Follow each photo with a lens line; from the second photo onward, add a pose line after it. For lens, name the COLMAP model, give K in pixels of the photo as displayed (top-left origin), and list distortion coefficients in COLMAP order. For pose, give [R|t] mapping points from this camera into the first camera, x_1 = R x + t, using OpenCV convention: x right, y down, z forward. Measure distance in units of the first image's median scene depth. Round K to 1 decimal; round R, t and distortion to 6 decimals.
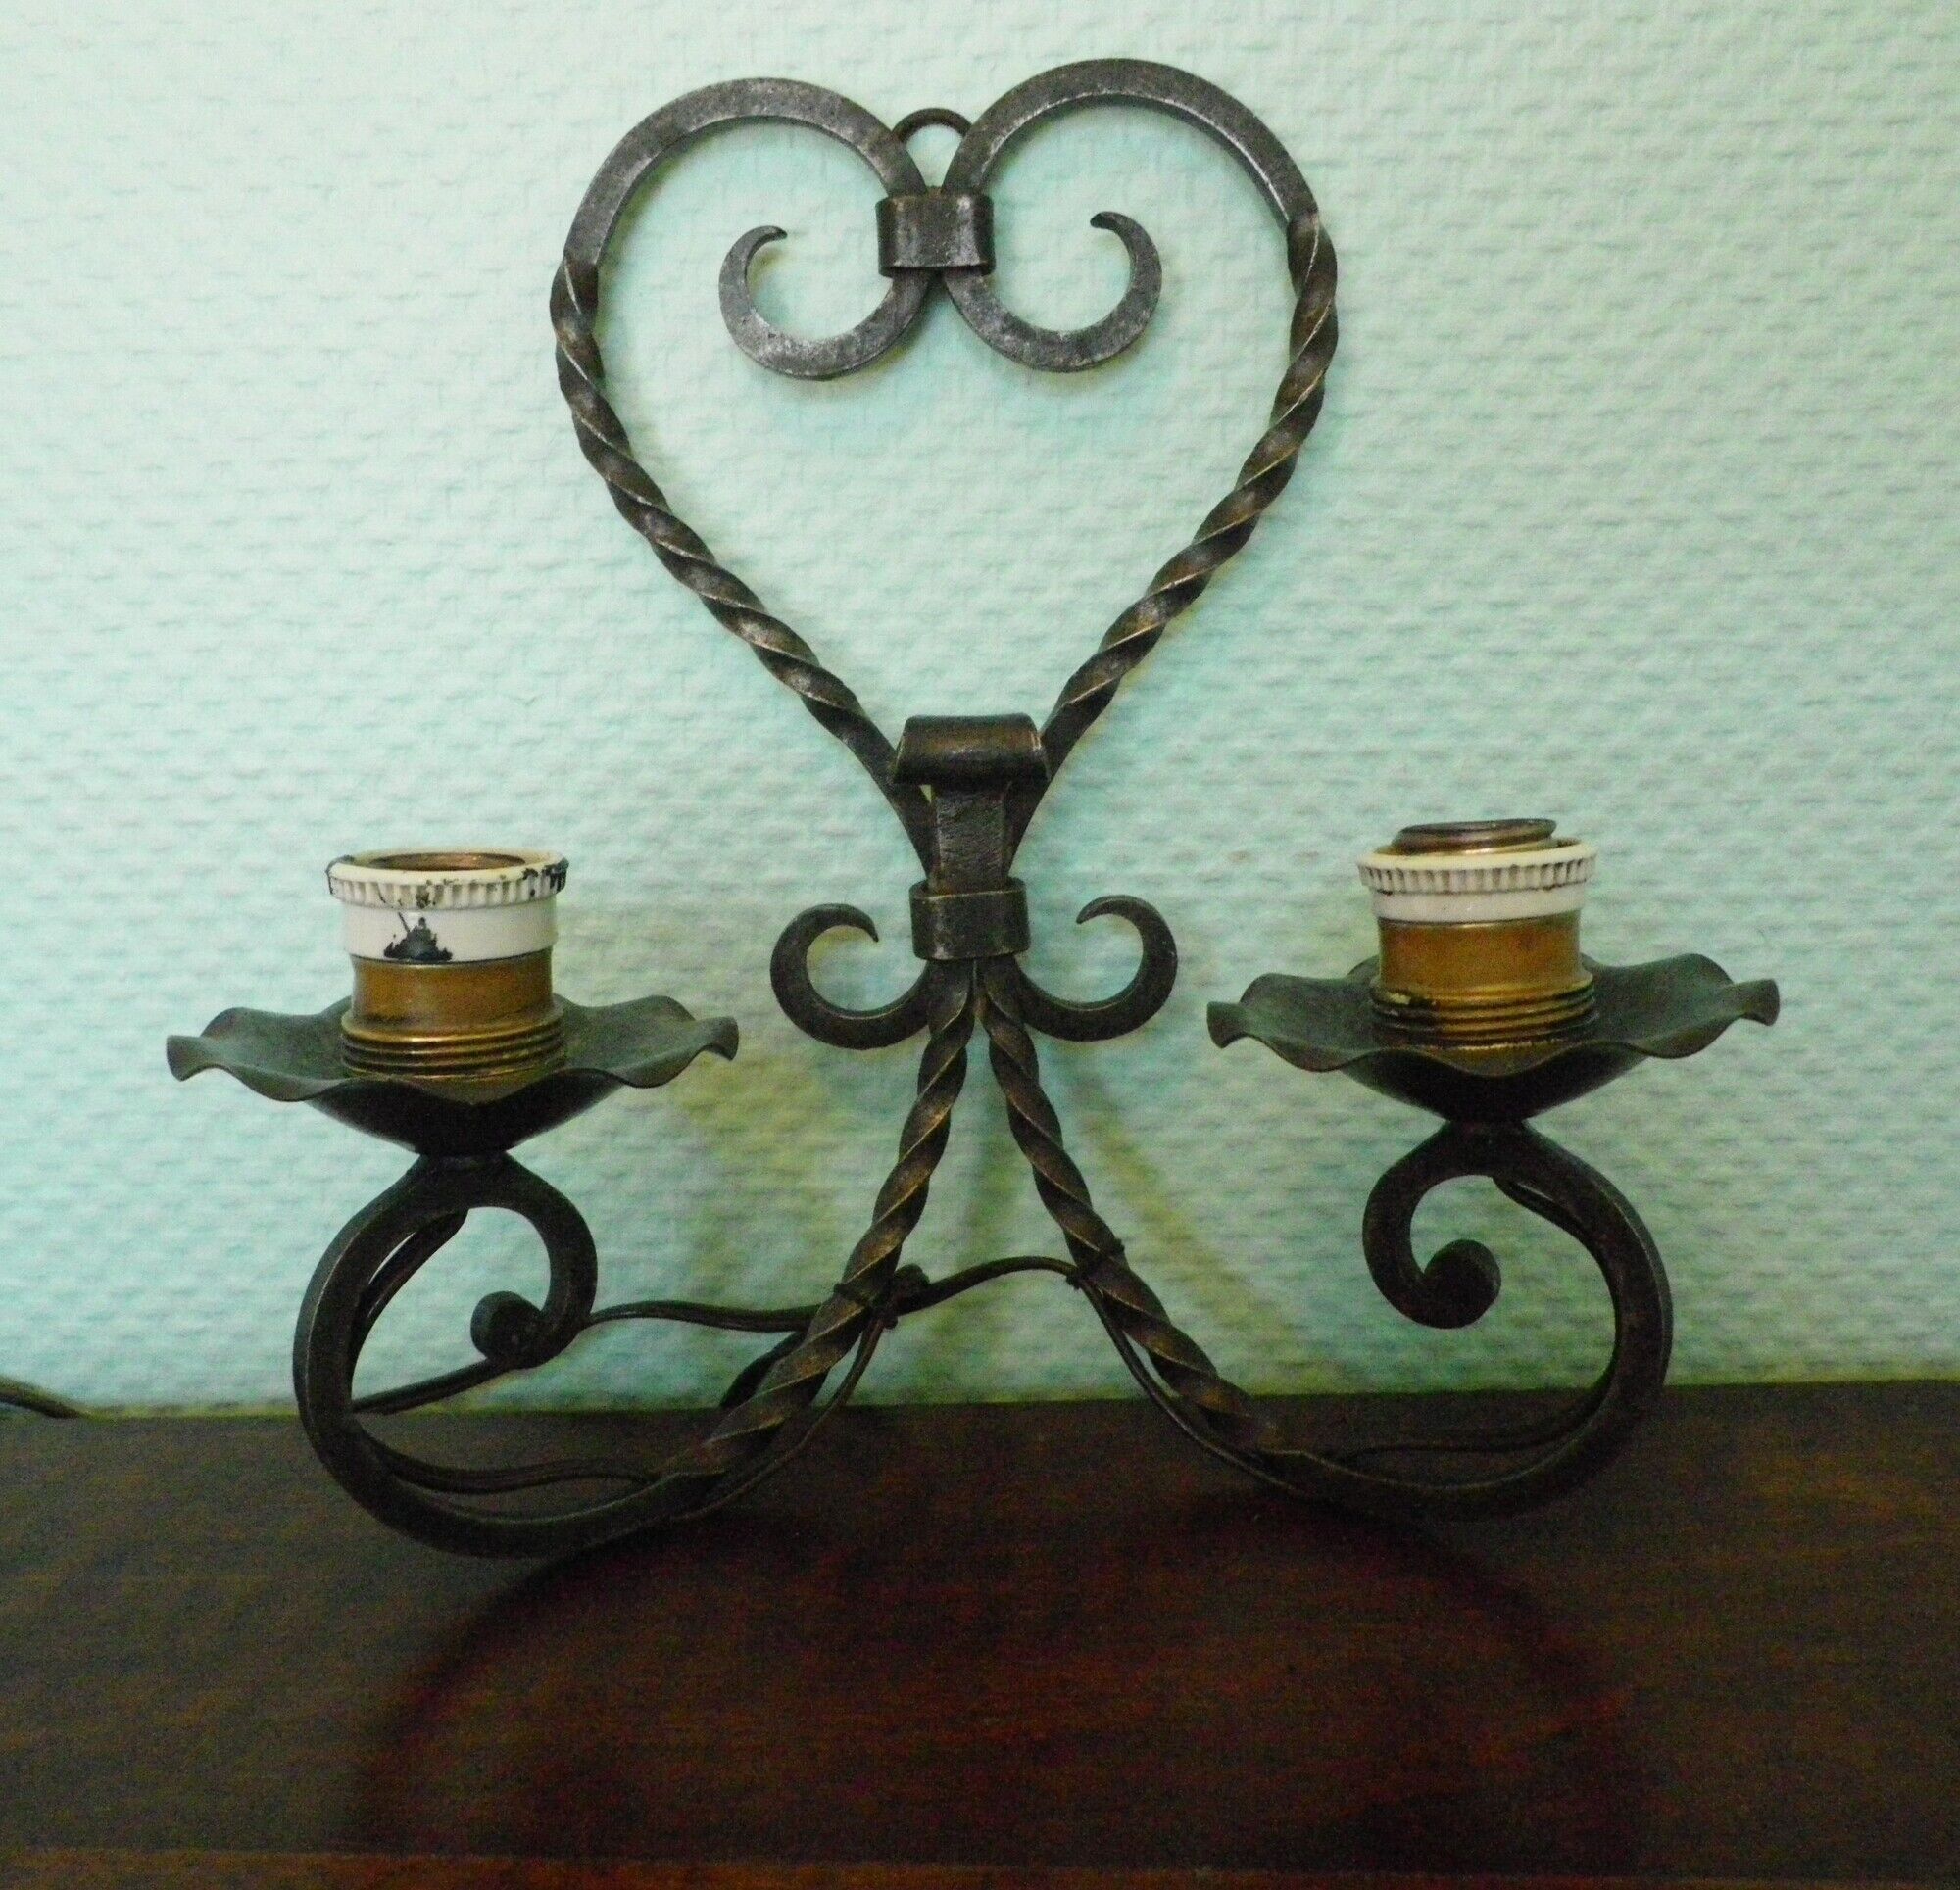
lens RADIAL K [[1971.8, 0, 969.3], [0, 1971.8, 940.8], [0, 0, 1]] dist [0.013279, 0.000000]
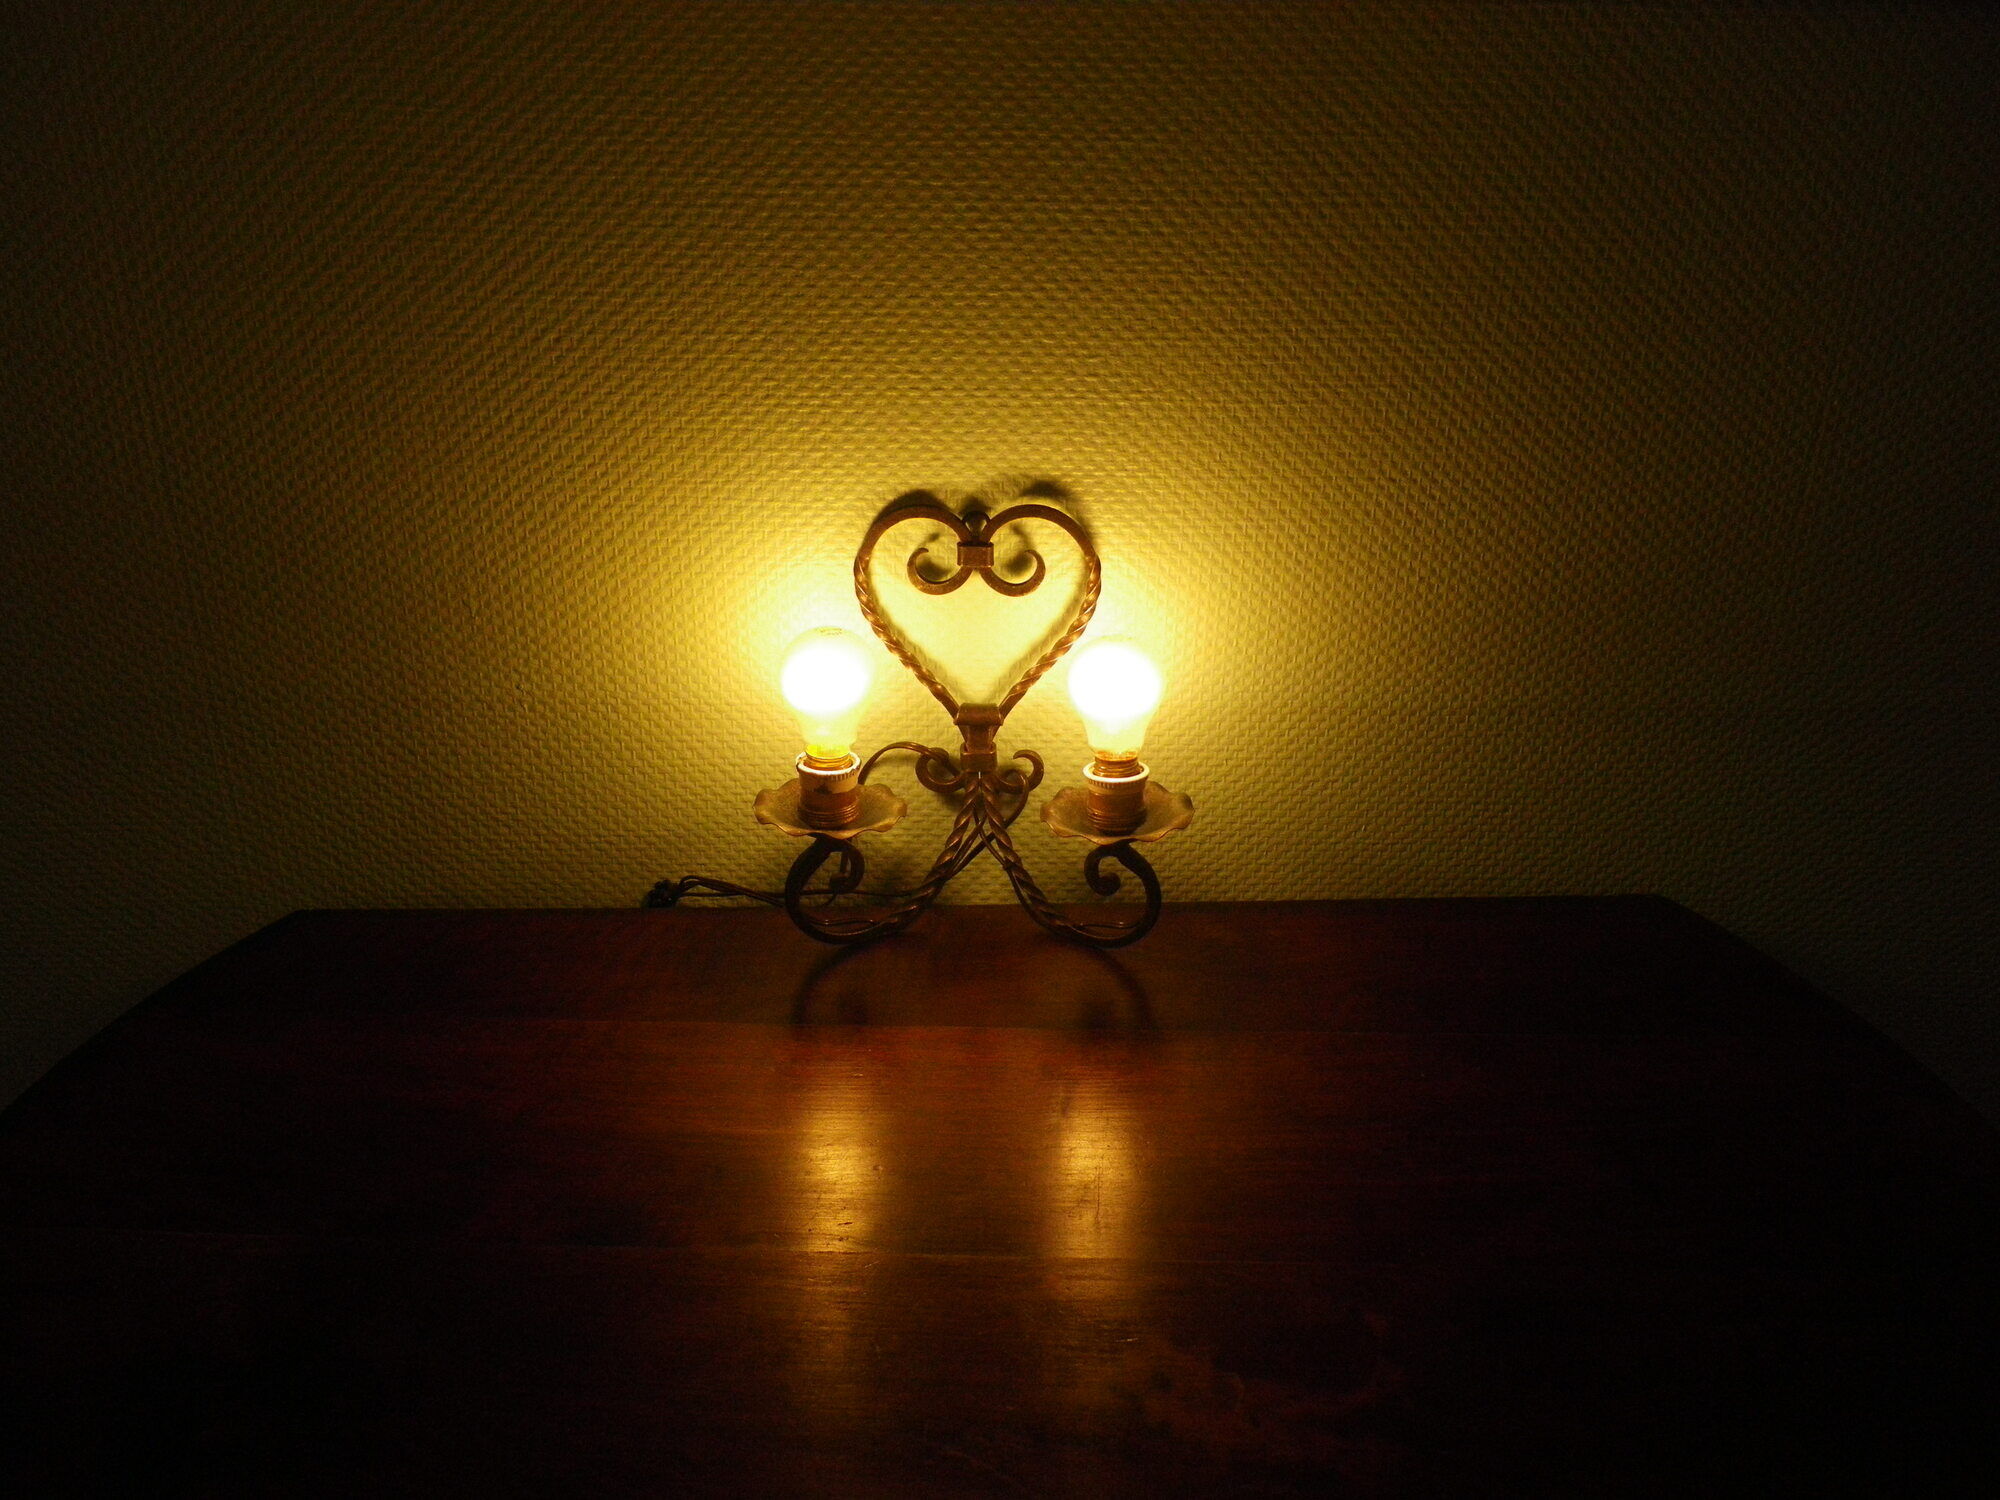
lens RADIAL K [[1603.4, 0, 1002.9], [0, 1603.4, 746.0], [0, 0, 1]] dist [0.018707, -0.013069]
pose [[0.998796, 0.047302, -0.012985, 0.075534], [-0.043484, 0.976339, 0.211830, -0.597002], [0.022698, -0.211010, 0.977220, -1.572195]]
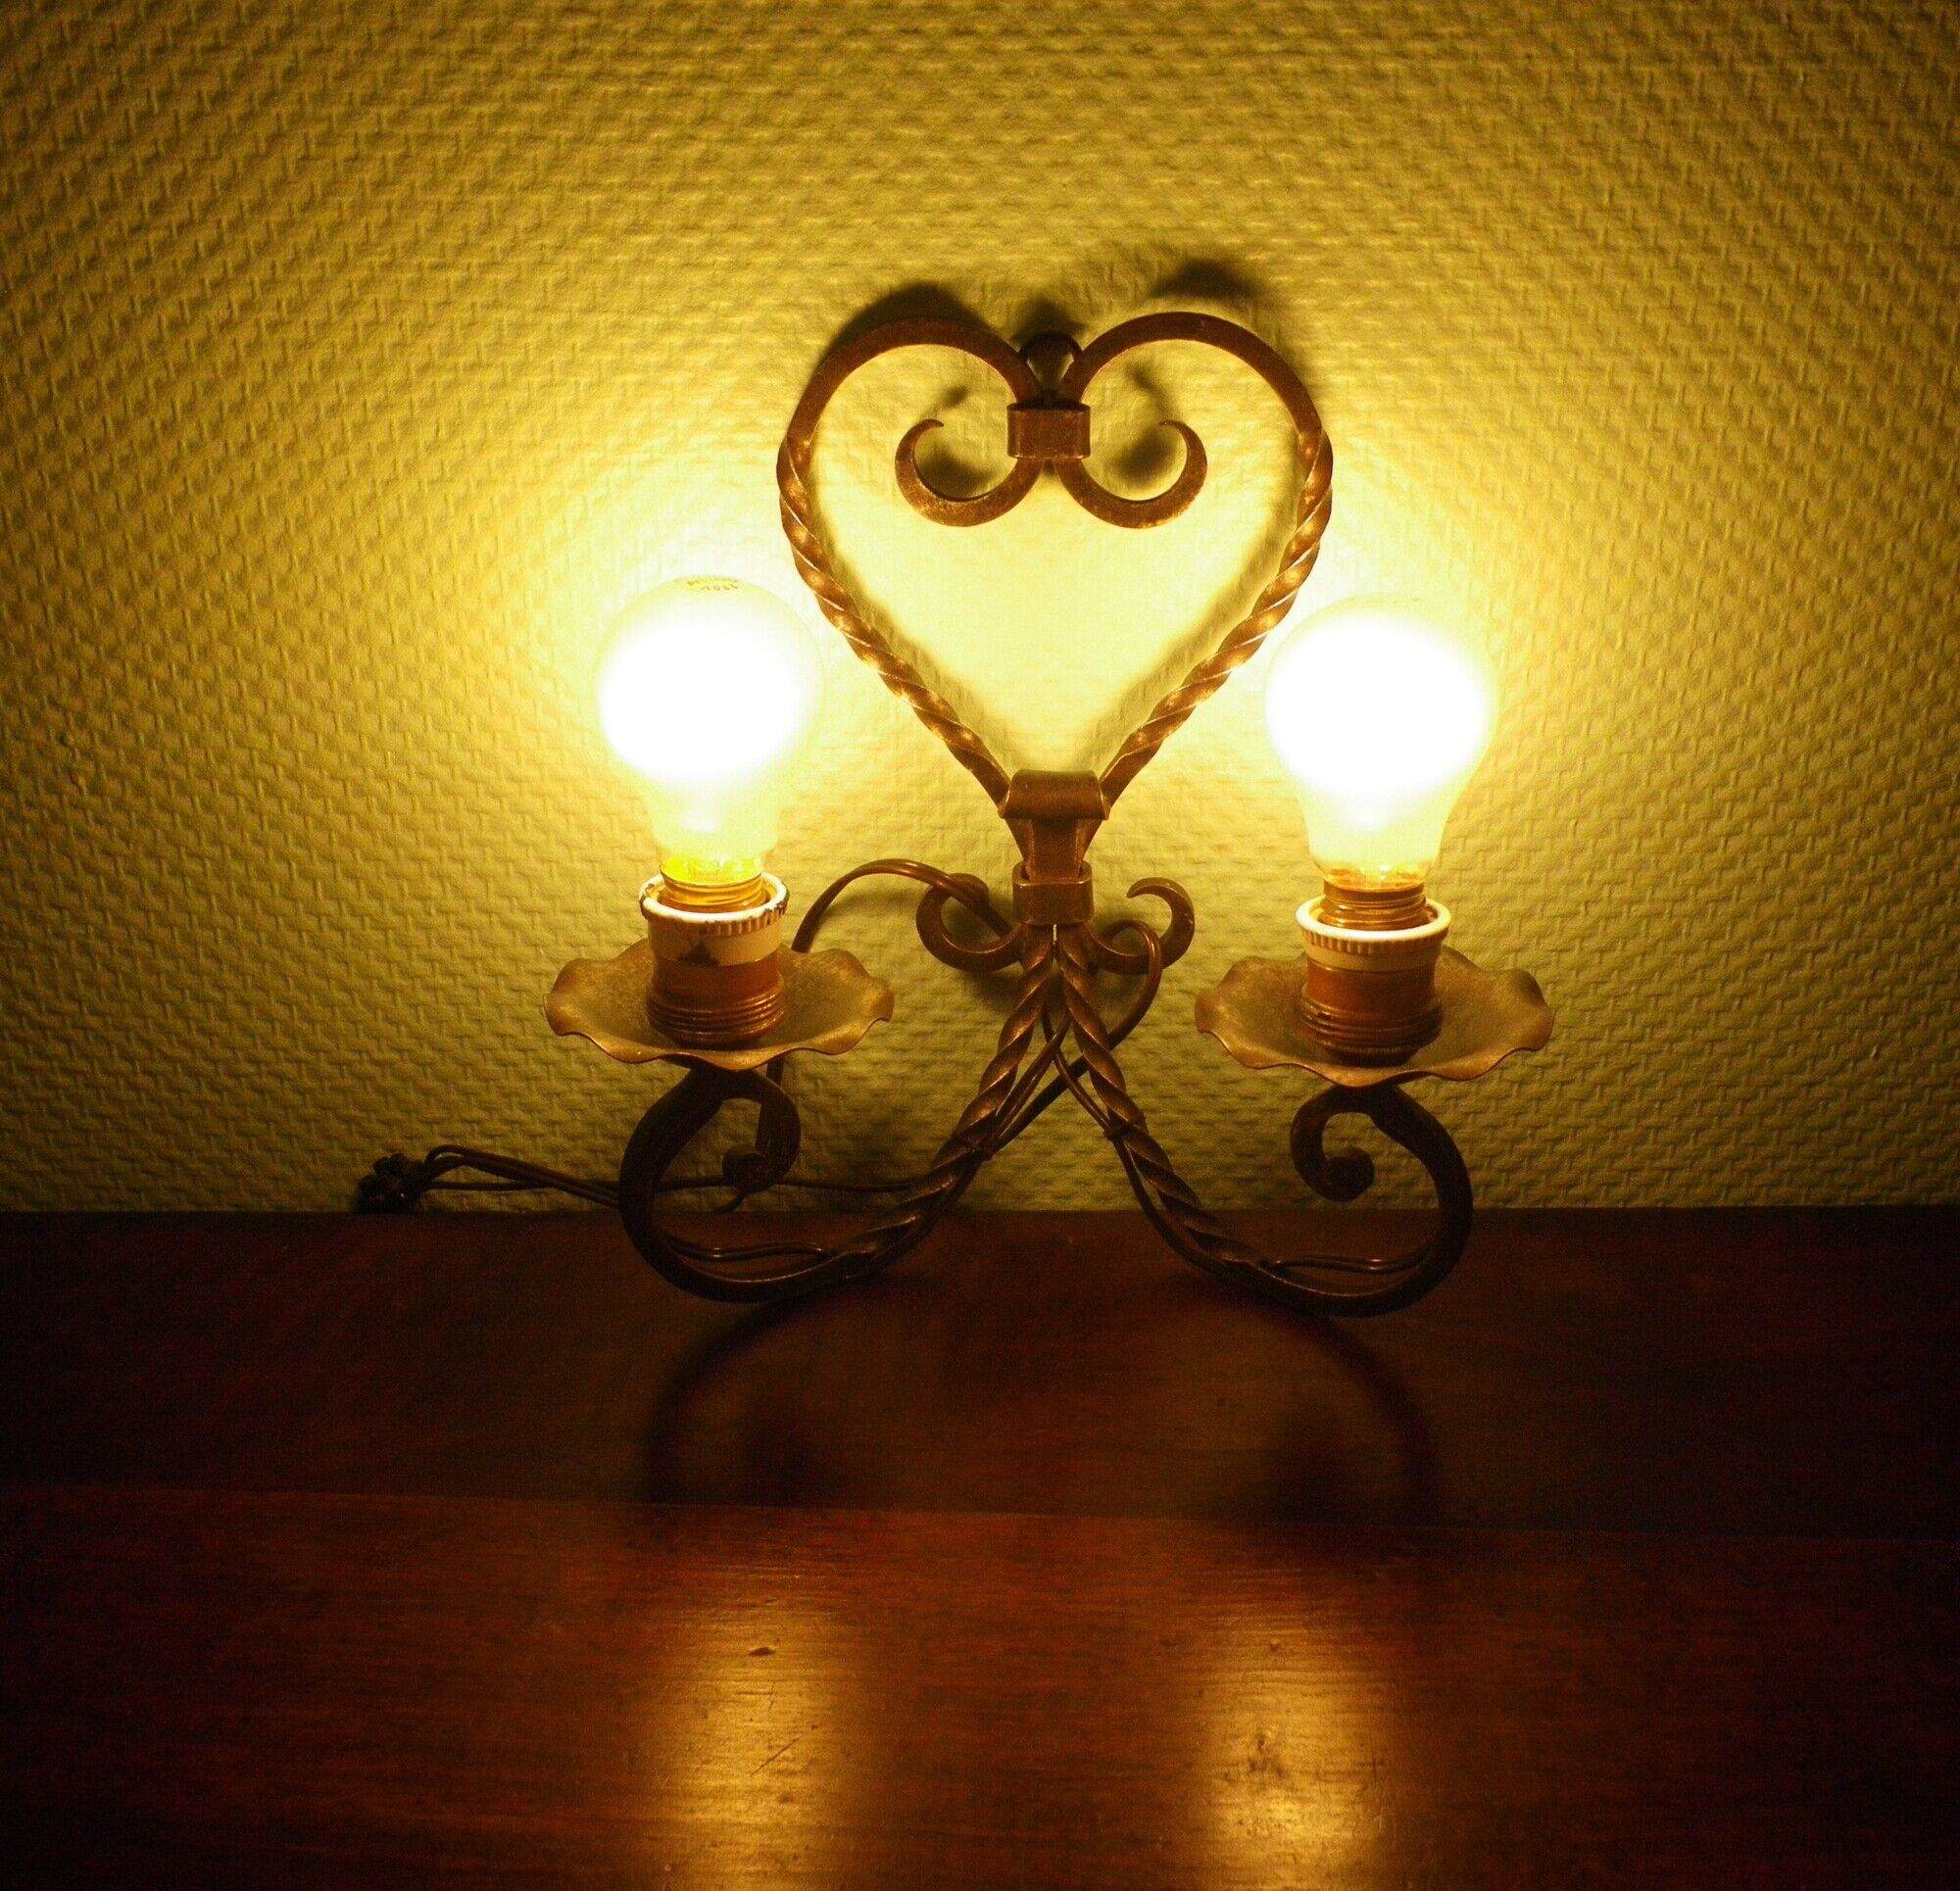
lens RADIAL K [[1971.8, 0, 978.7], [0, 1971.8, 933.8], [0, 0, 1]] dist [0.013279, 0.000000]
pose [[0.997379, 0.048824, -0.053399, 0.026999], [-0.037088, 0.978666, 0.202082, -0.284456], [0.062126, -0.199572, 0.977912, -0.454566]]
